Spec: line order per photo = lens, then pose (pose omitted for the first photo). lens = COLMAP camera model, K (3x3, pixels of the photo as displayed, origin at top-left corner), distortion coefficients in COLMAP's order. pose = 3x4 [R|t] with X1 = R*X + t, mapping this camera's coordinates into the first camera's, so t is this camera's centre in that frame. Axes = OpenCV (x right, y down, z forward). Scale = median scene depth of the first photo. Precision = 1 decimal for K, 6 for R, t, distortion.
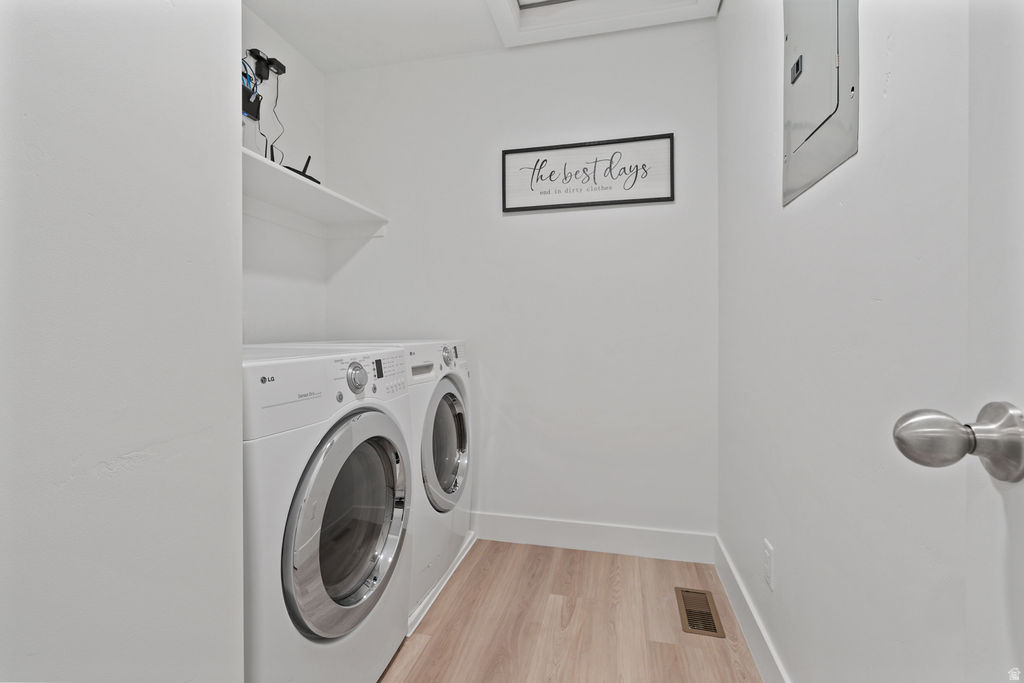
lens RADIAL K [[463.8, 0, 509.6], [0, 463.8, 339.7], [0, 0, 1]] dist [-0.002978, 0.000306]
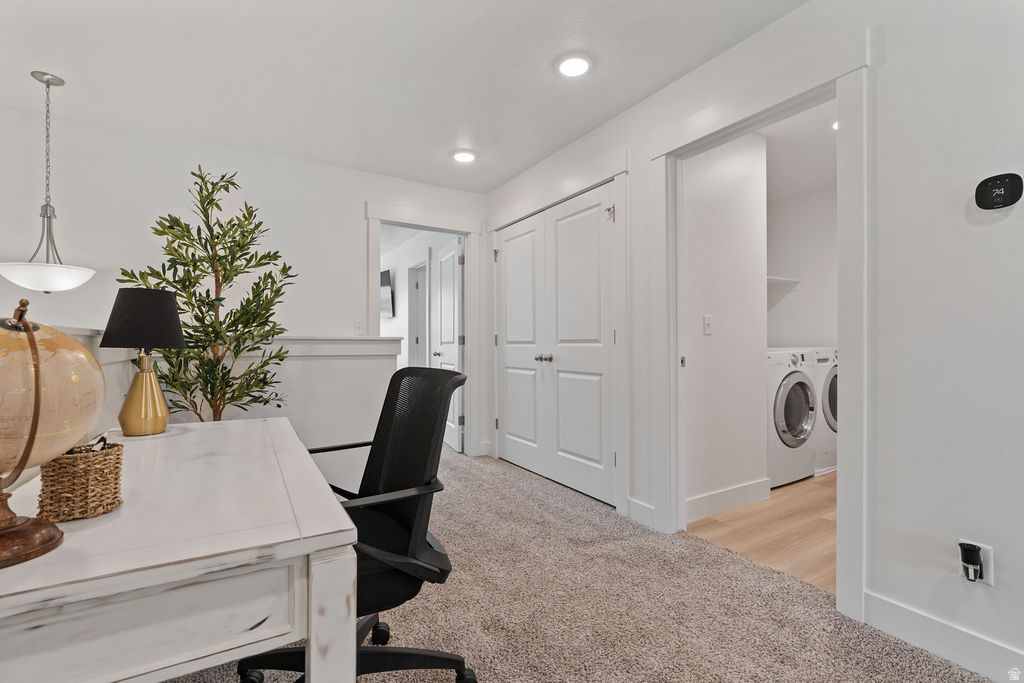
lens RADIAL K [[463.8, 0, 507.5], [0, 463.8, 341.0], [0, 0, 1]] dist [-0.002978, 0.000306]
pose [[0.701664, -0.002261, -0.712504, 0.426990], [-0.002940, 0.999977, -0.006069, -0.011543], [0.712502, 0.006353, 0.701642, -2.085191]]
